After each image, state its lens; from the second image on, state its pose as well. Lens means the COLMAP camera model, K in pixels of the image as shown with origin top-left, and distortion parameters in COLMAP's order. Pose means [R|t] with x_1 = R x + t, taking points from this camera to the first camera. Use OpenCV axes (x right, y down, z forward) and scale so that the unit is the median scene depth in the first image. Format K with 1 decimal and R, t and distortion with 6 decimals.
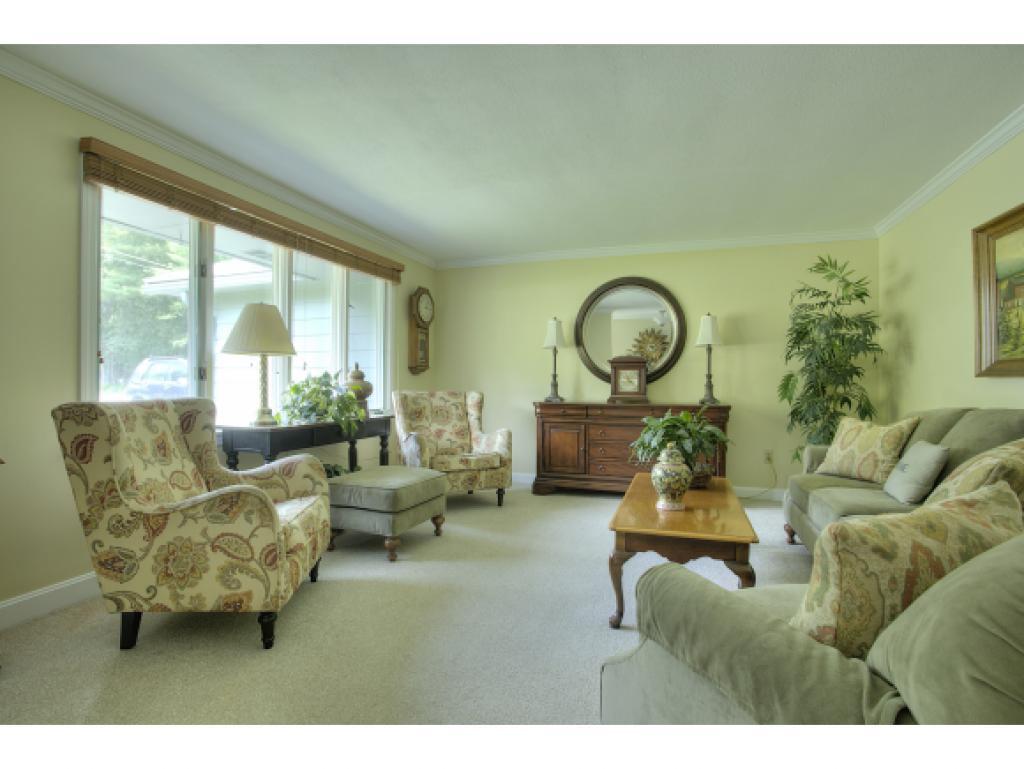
lens RADIAL K [[510.5, 0, 484.4], [0, 510.5, 373.9], [0, 0, 1]] dist [-0.062114, 0.020493]
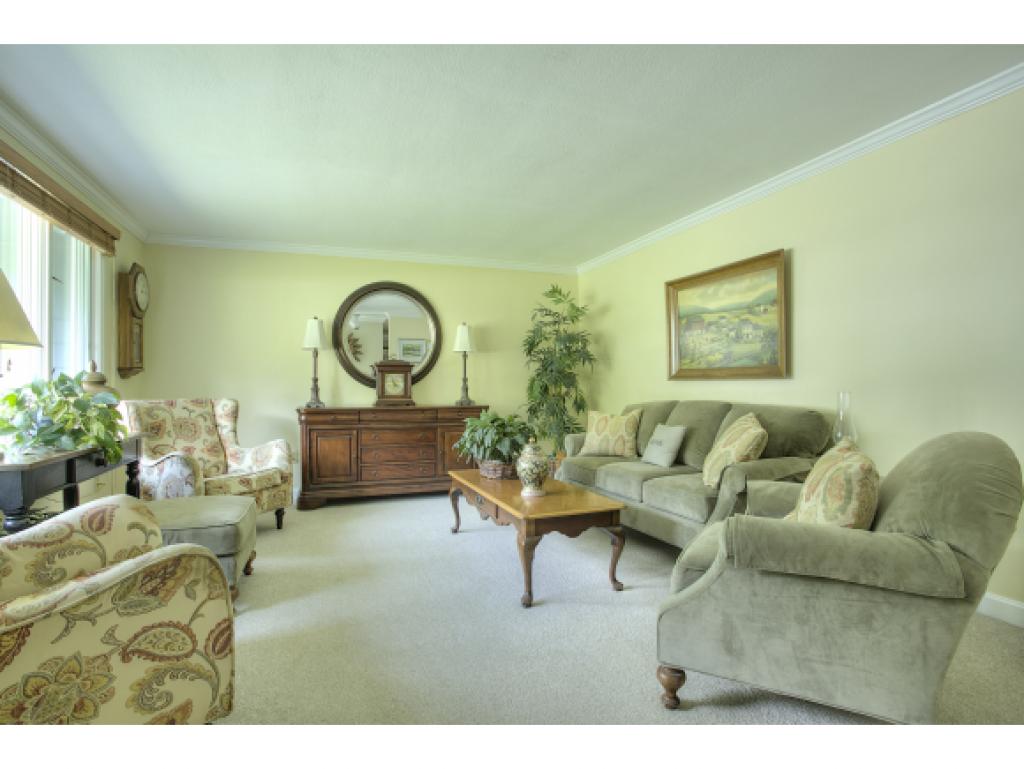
lens RADIAL K [[510.5, 0, 518.2], [0, 510.5, 379.1], [0, 0, 1]] dist [-0.062114, 0.020493]
pose [[0.743257, 0.000464, 0.669005, -0.261305], [-0.002777, 0.999993, 0.002392, -0.000063], [-0.669000, -0.003636, 0.743254, 0.096797]]
